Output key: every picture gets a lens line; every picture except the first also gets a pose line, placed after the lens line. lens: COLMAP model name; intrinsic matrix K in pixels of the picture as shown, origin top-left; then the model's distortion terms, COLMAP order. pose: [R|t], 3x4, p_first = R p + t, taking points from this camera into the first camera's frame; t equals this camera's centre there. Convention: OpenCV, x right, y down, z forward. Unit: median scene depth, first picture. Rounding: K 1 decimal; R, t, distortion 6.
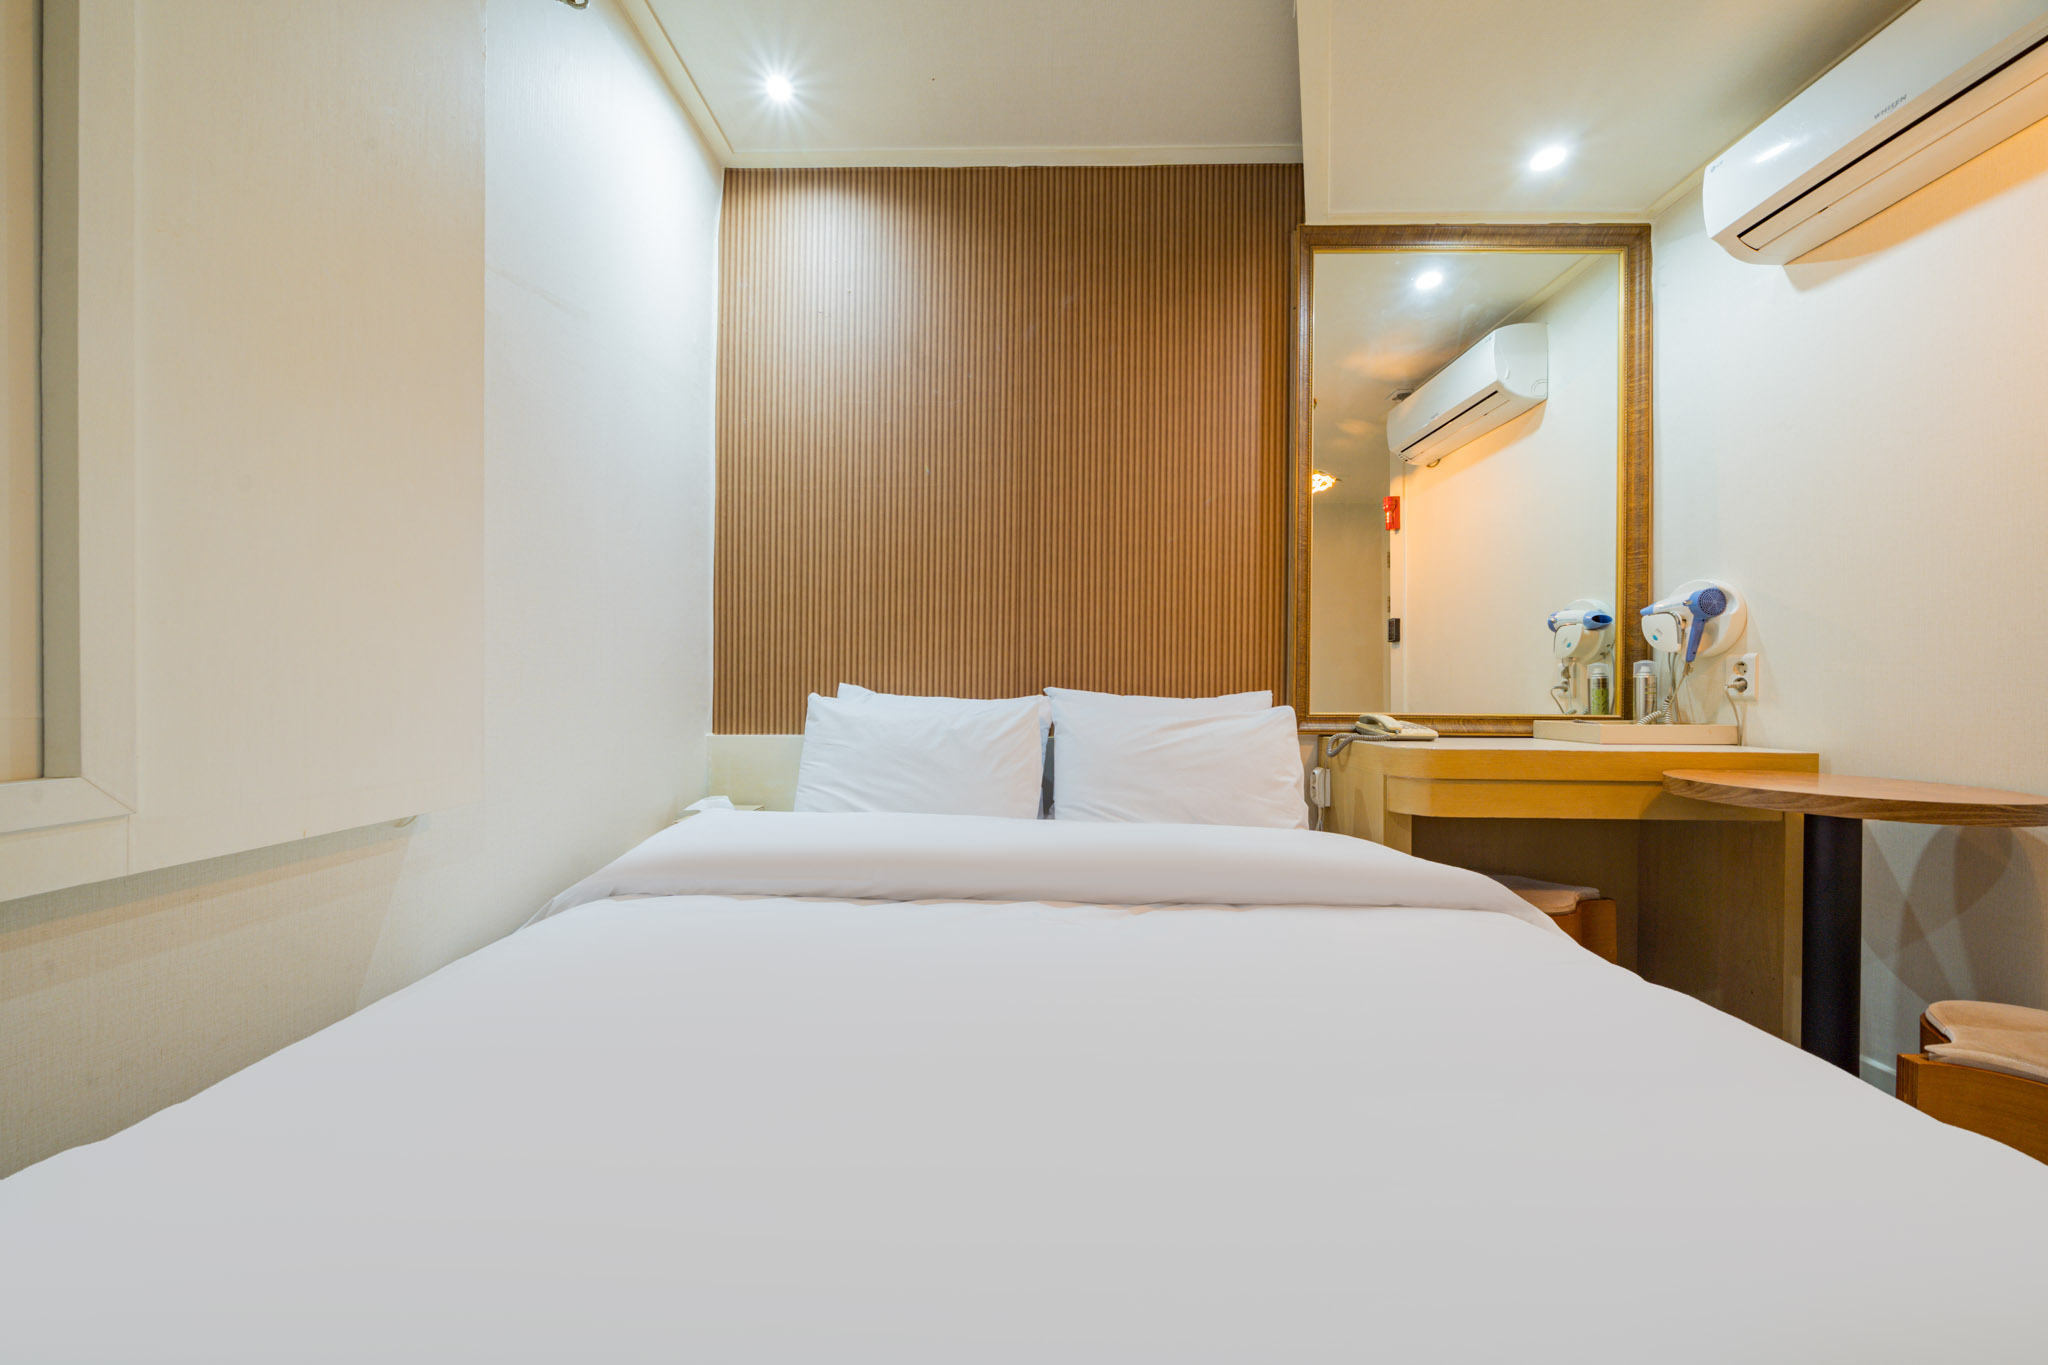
lens RADIAL K [[694.1, 0, 1018.0], [0, 694.1, 689.9], [0, 0, 1]] dist [-0.007137, -0.000164]
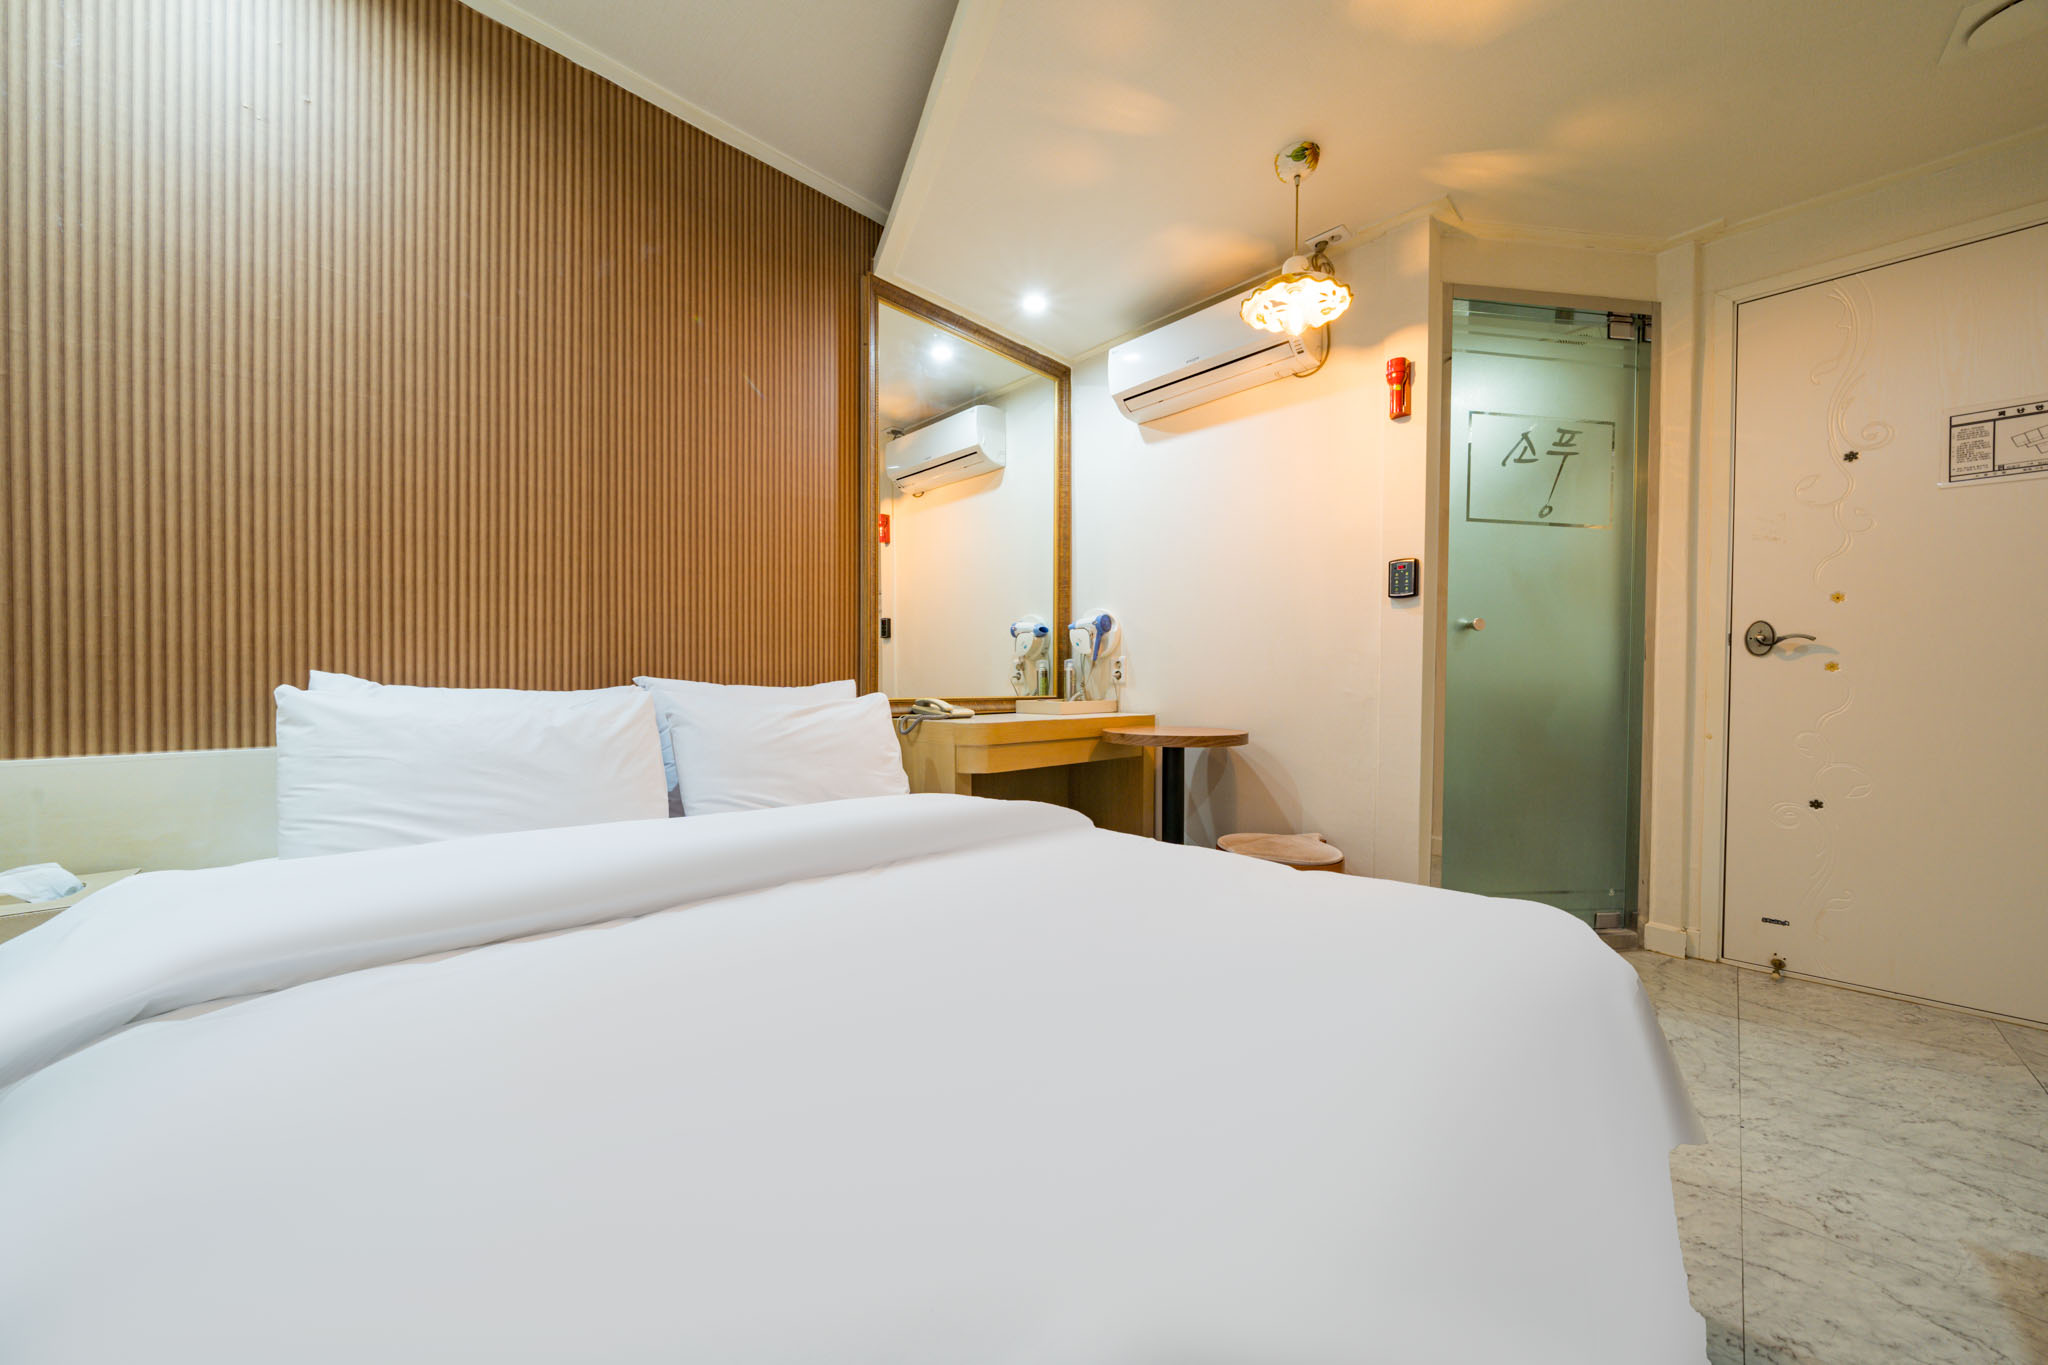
lens RADIAL K [[694.1, 0, 1018.0], [0, 694.1, 689.9], [0, 0, 1]] dist [-0.007137, -0.000164]
pose [[0.699597, -0.013504, 0.714410, -0.252466], [0.002533, 0.999862, 0.016419, -0.000221], [-0.714533, -0.009677, 0.699535, 0.016376]]
